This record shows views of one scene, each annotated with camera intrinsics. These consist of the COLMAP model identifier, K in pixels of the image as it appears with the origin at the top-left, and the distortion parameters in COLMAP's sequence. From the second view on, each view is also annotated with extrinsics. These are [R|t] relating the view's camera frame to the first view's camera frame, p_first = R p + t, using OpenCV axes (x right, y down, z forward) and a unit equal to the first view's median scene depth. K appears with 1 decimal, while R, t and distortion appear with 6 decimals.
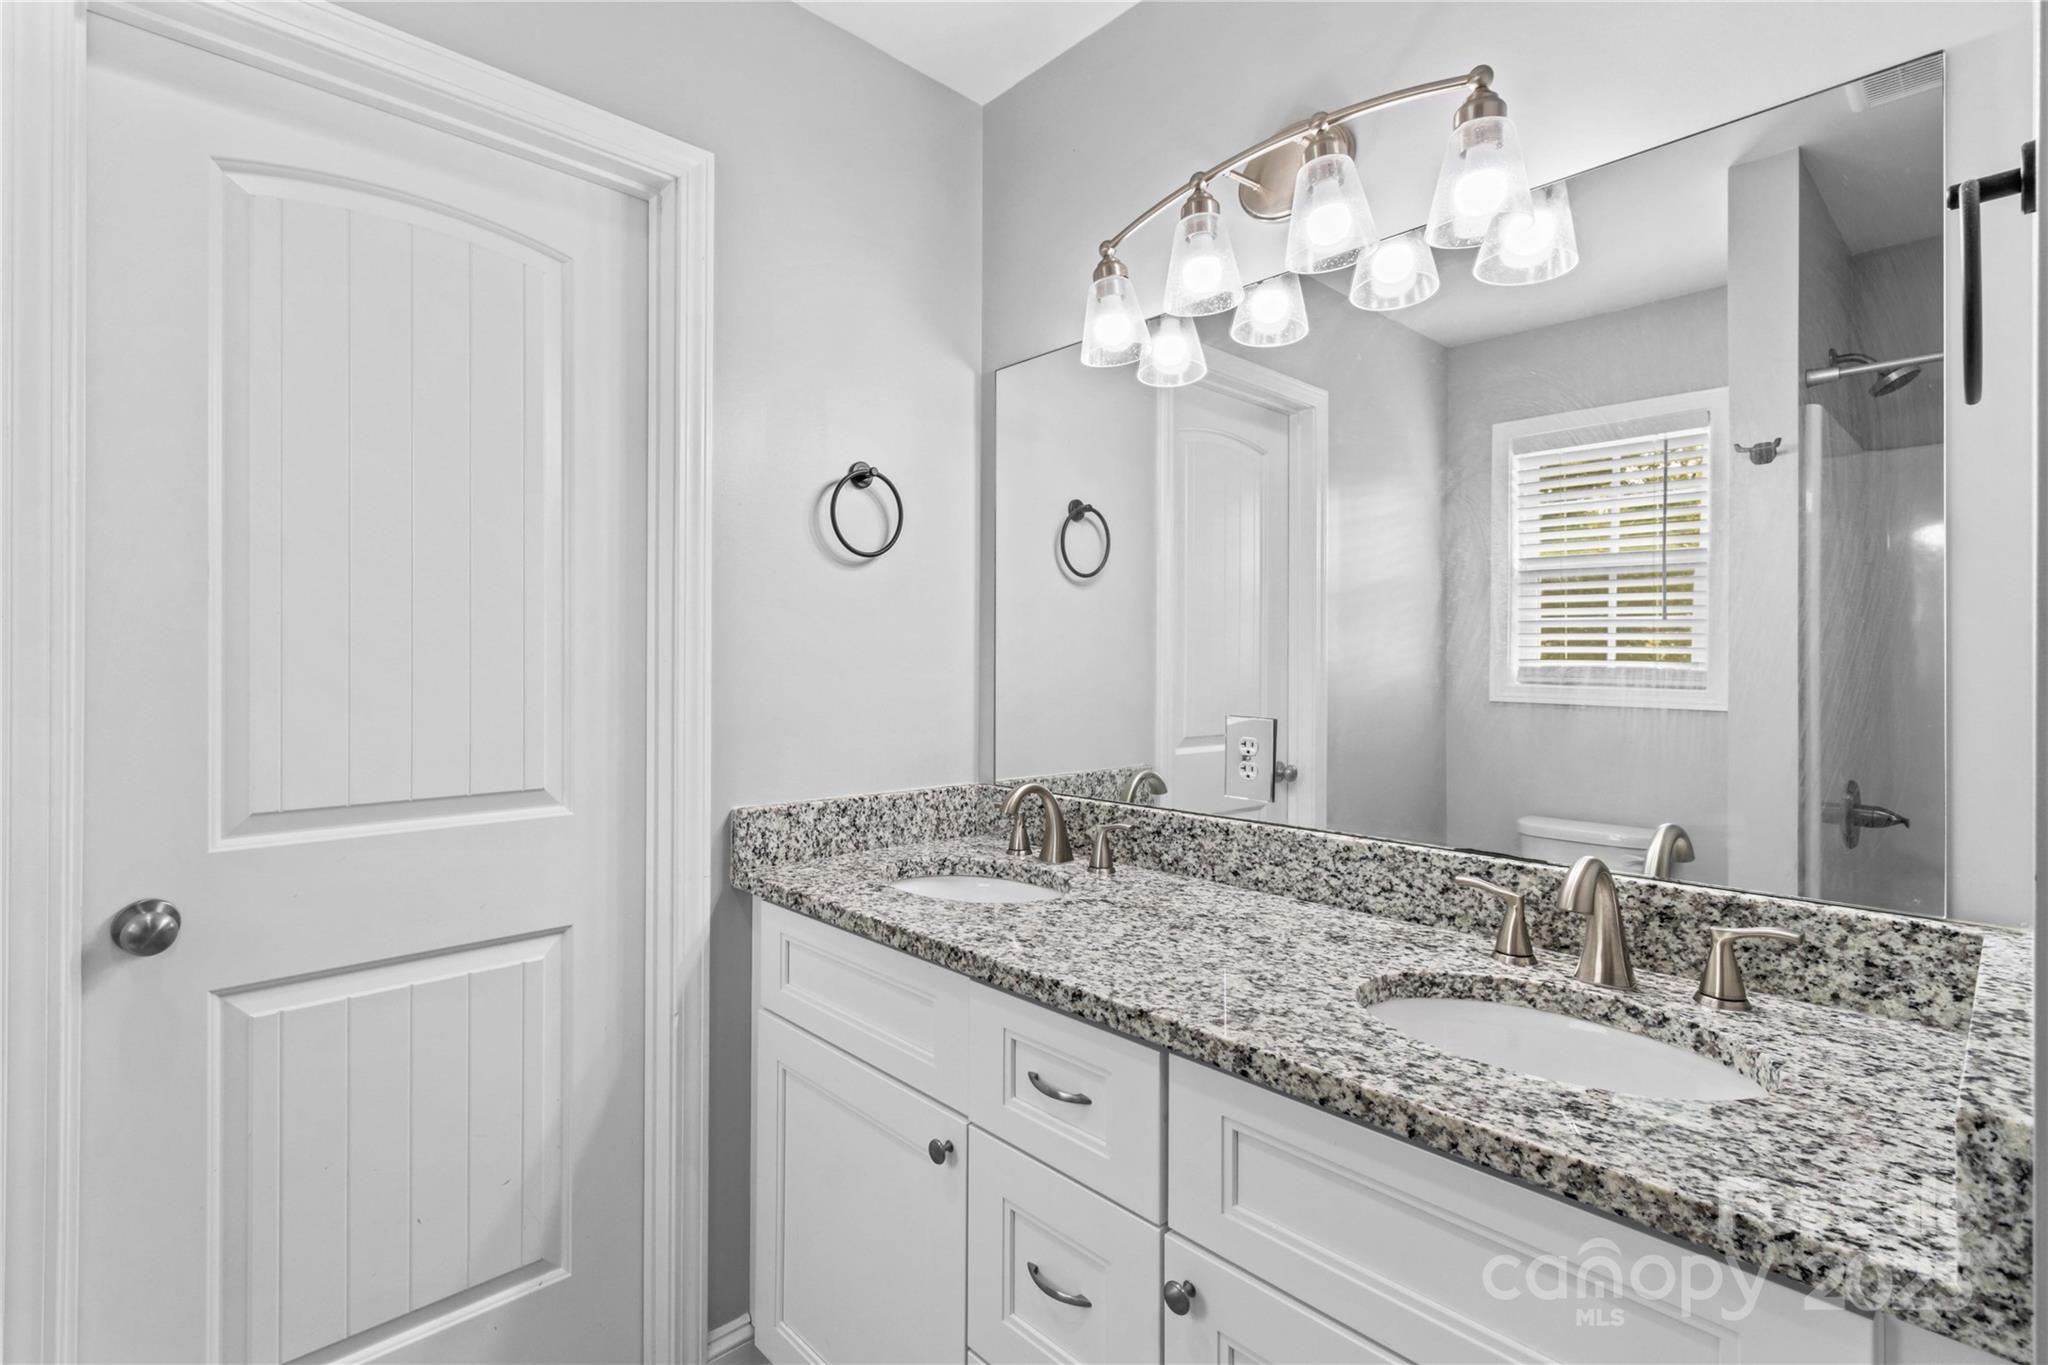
lens RADIAL K [[937.8, 0, 976.7], [0, 937.8, 658.0], [0, 0, 1]] dist [0.003752, -0.001510]
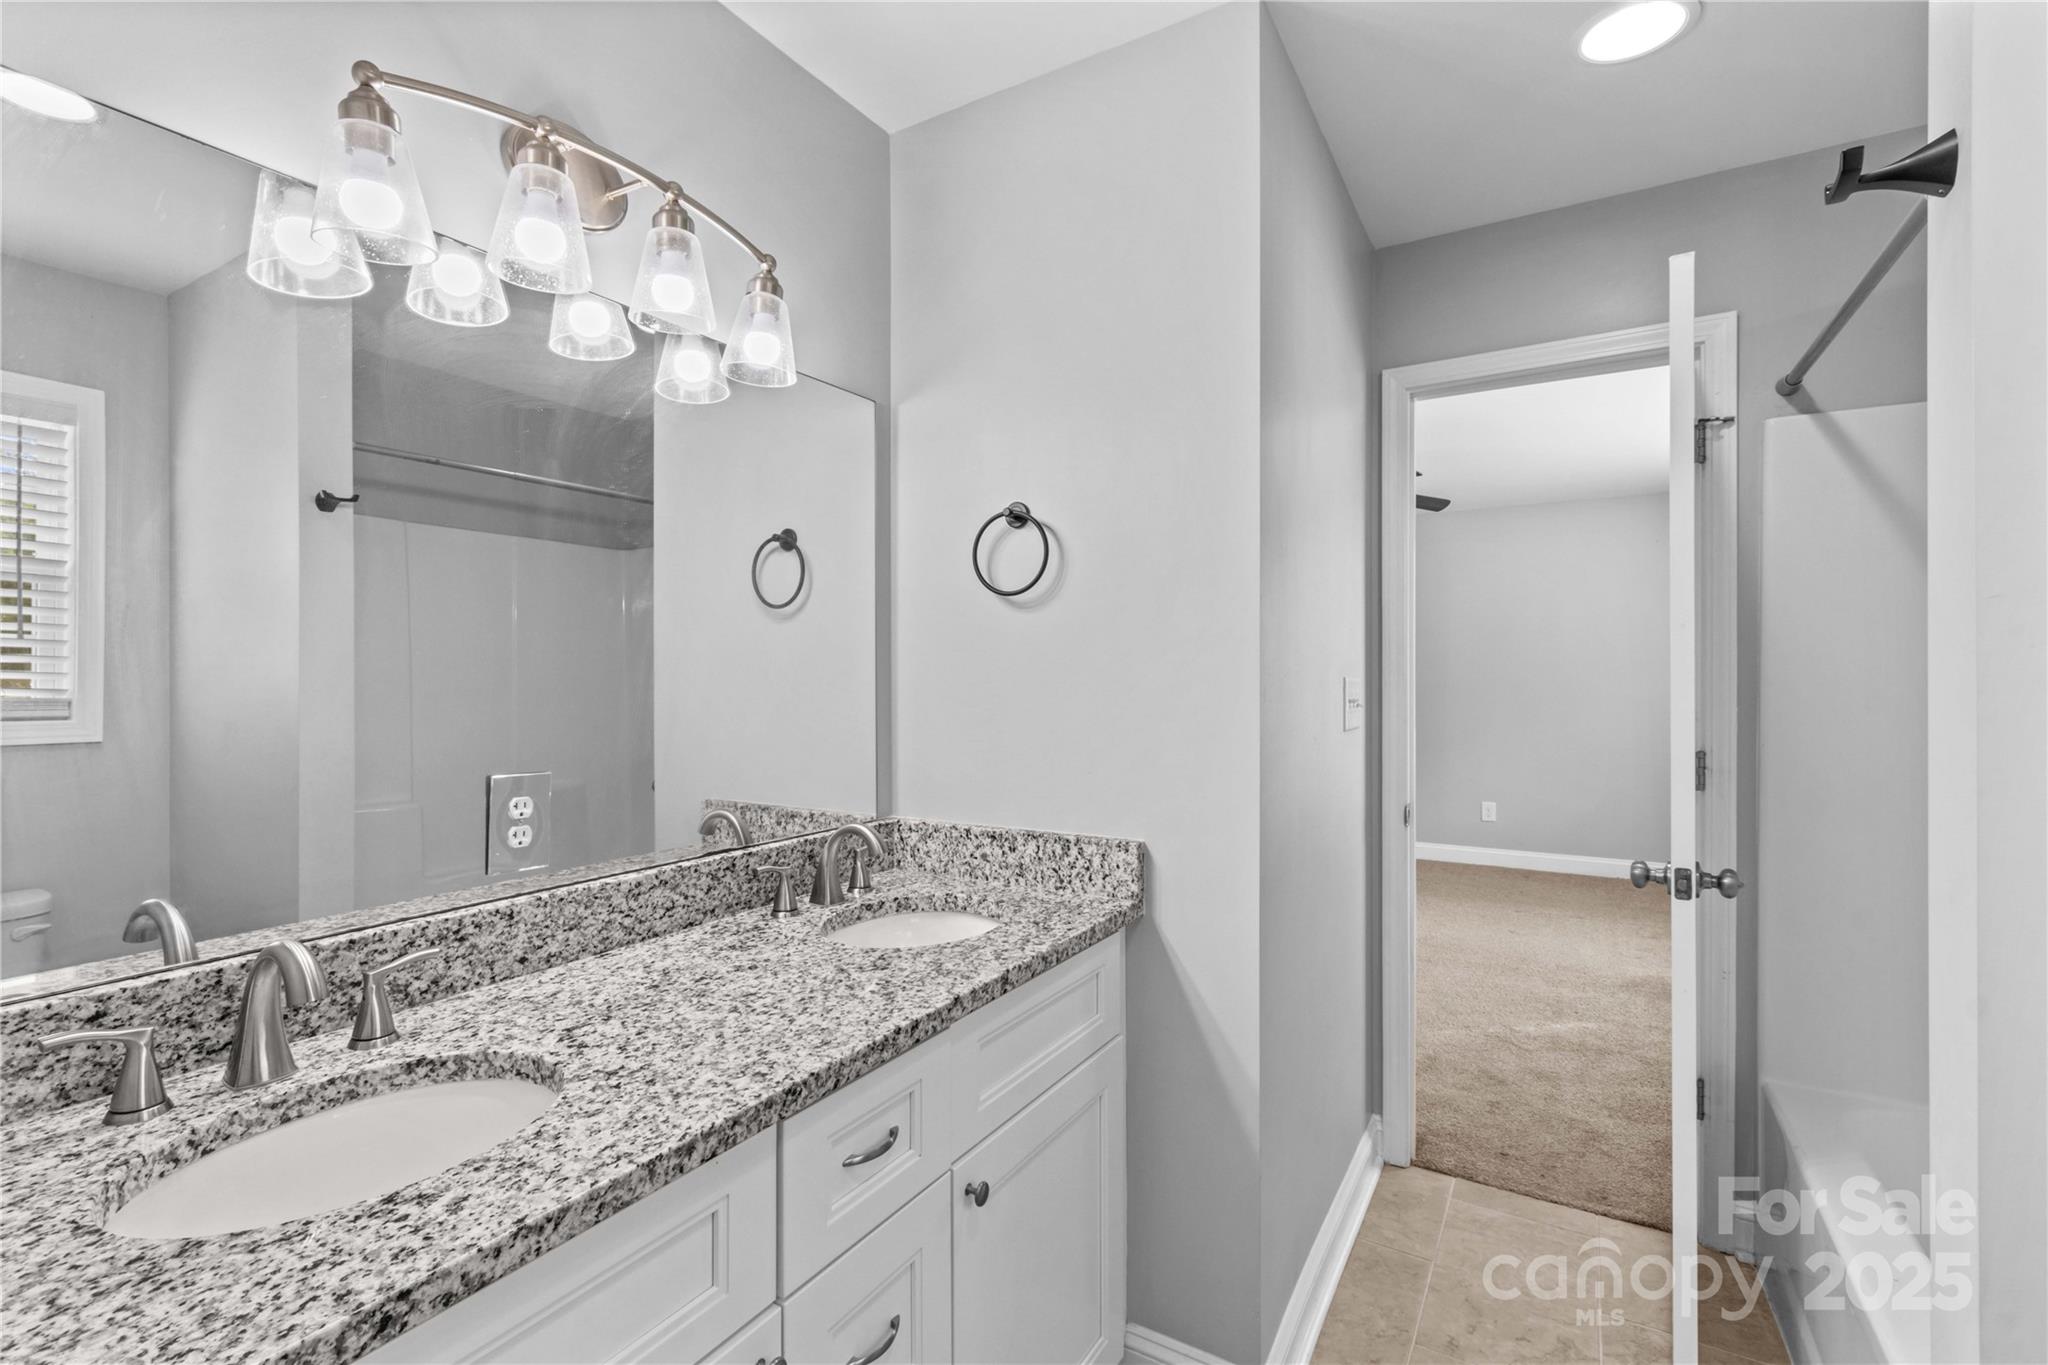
lens RADIAL K [[947.7, 0, 972.6], [0, 947.7, 676.2], [0, 0, 1]] dist [0.004007, -0.000725]
pose [[-0.266393, -0.005129, 0.963851, -0.774453], [-0.004458, 0.999982, 0.004089, -0.036251], [-0.963854, -0.003208, -0.266411, 0.998776]]
